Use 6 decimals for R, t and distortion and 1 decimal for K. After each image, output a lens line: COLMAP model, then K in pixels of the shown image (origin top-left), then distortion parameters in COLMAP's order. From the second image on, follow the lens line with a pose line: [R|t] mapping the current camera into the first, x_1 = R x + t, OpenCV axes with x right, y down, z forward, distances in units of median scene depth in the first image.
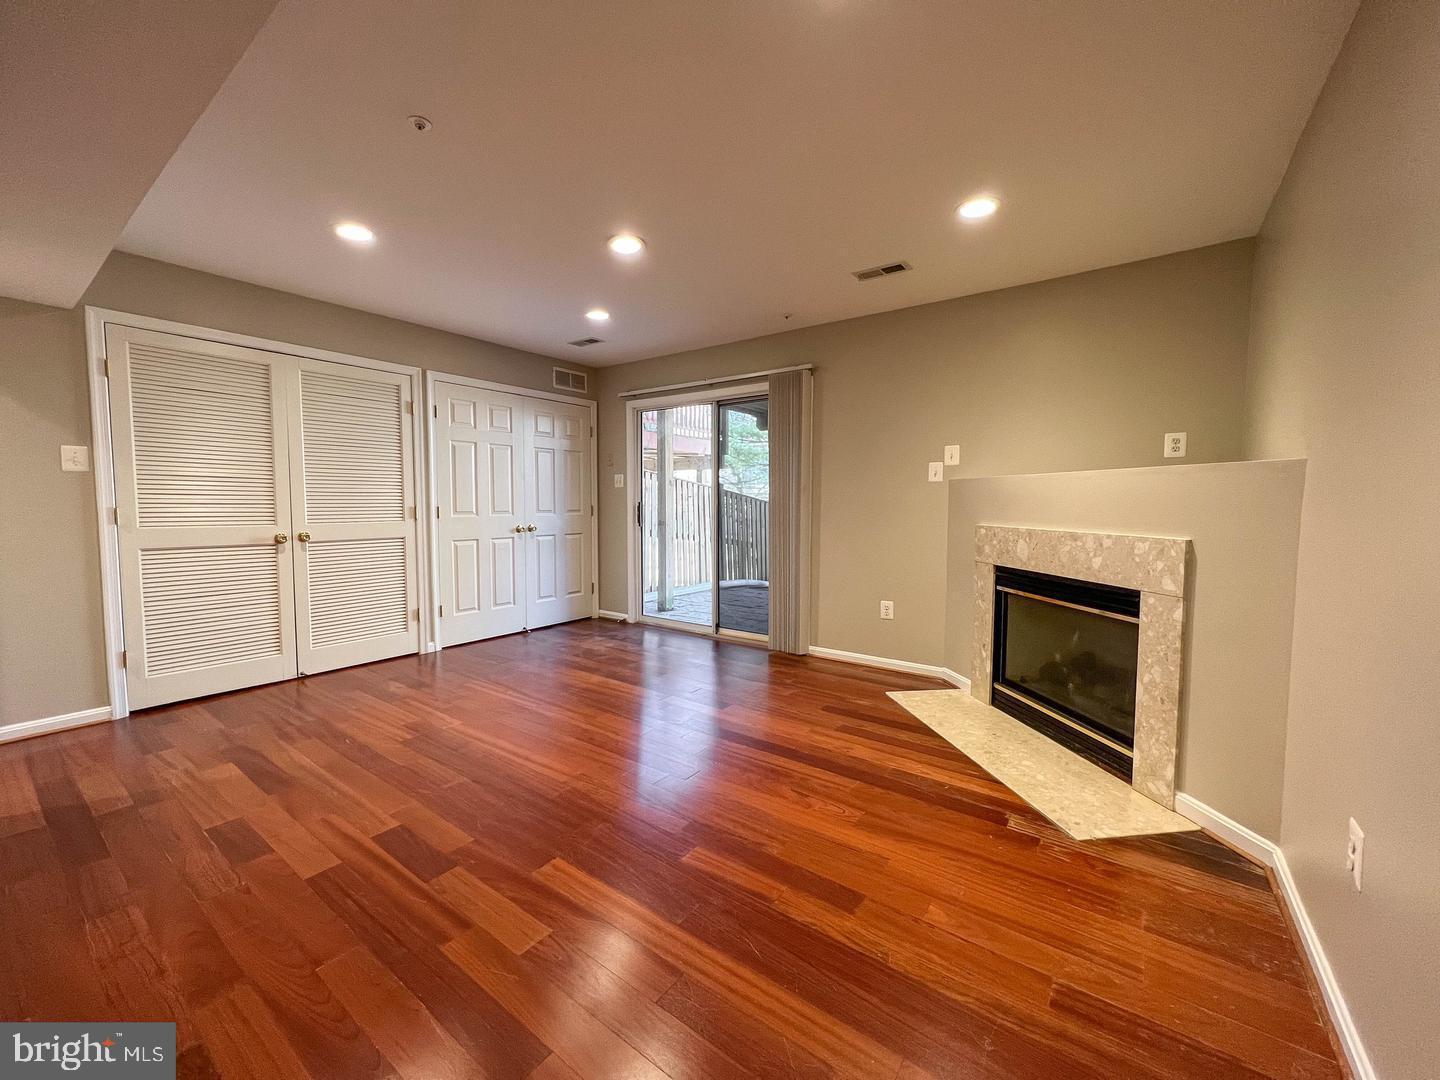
lens RADIAL K [[572.8, 0, 718.4], [0, 572.8, 536.8], [0, 0, 1]] dist [-0.002151, 0.000207]
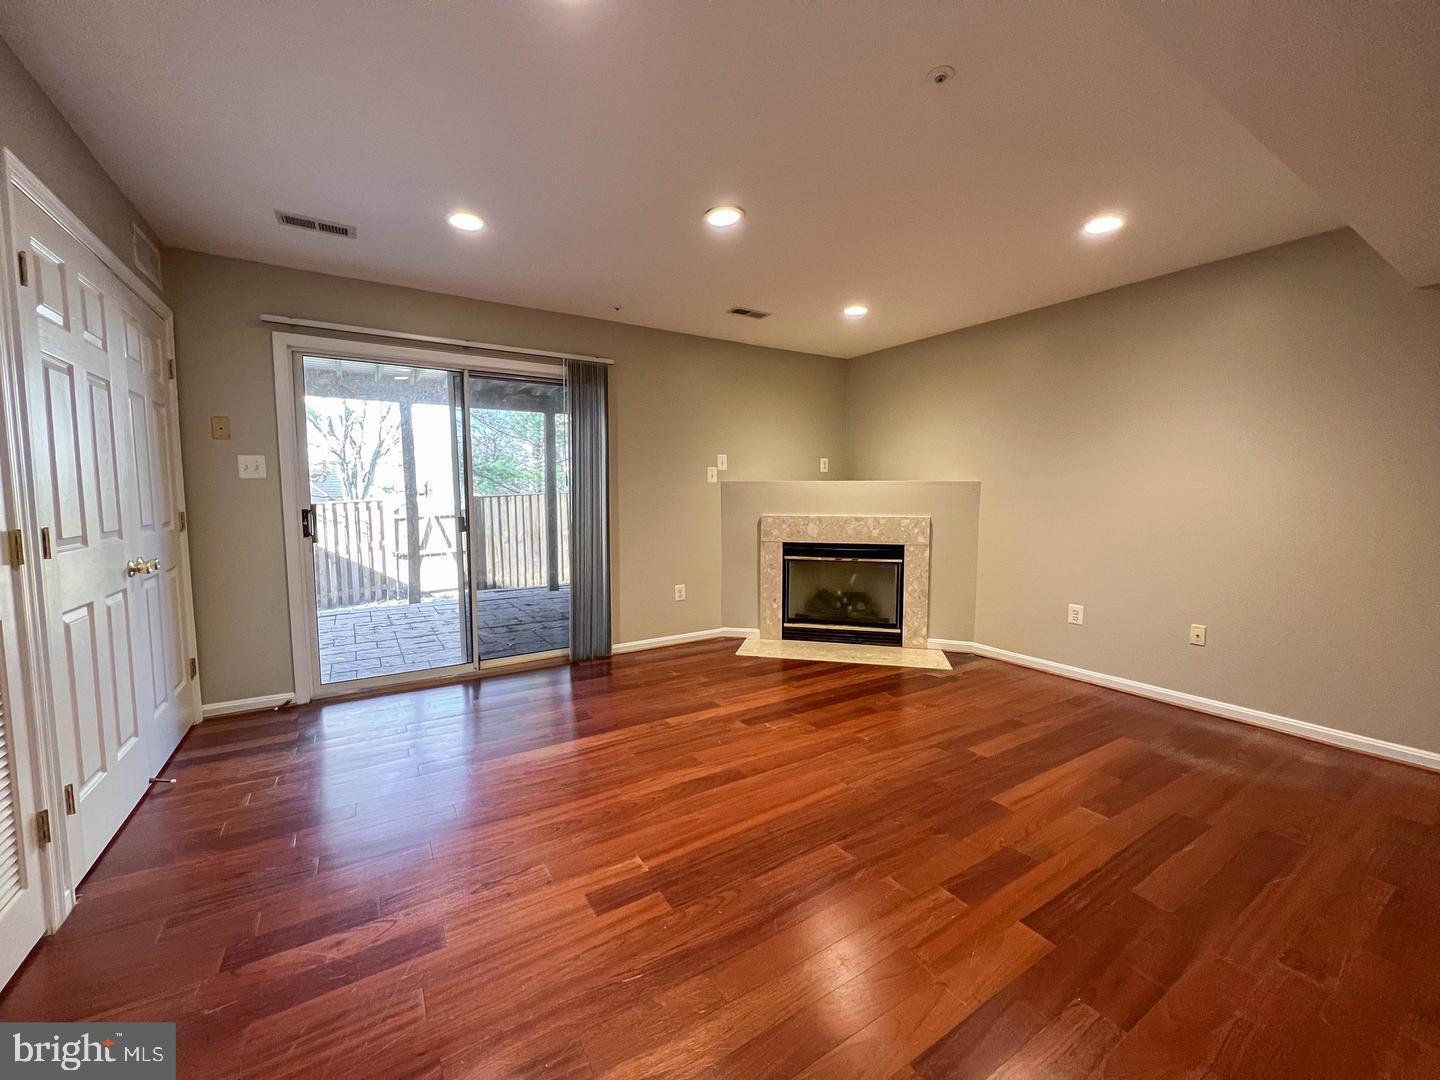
lens RADIAL K [[572.8, 0, 710.7], [0, 572.8, 536.1], [0, 0, 1]] dist [-0.002151, 0.000207]
pose [[0.368724, -0.075559, 0.926463, -0.907454], [0.058677, 0.996595, 0.057926, -0.059954], [-0.927685, 0.033003, 0.371902, 0.621530]]
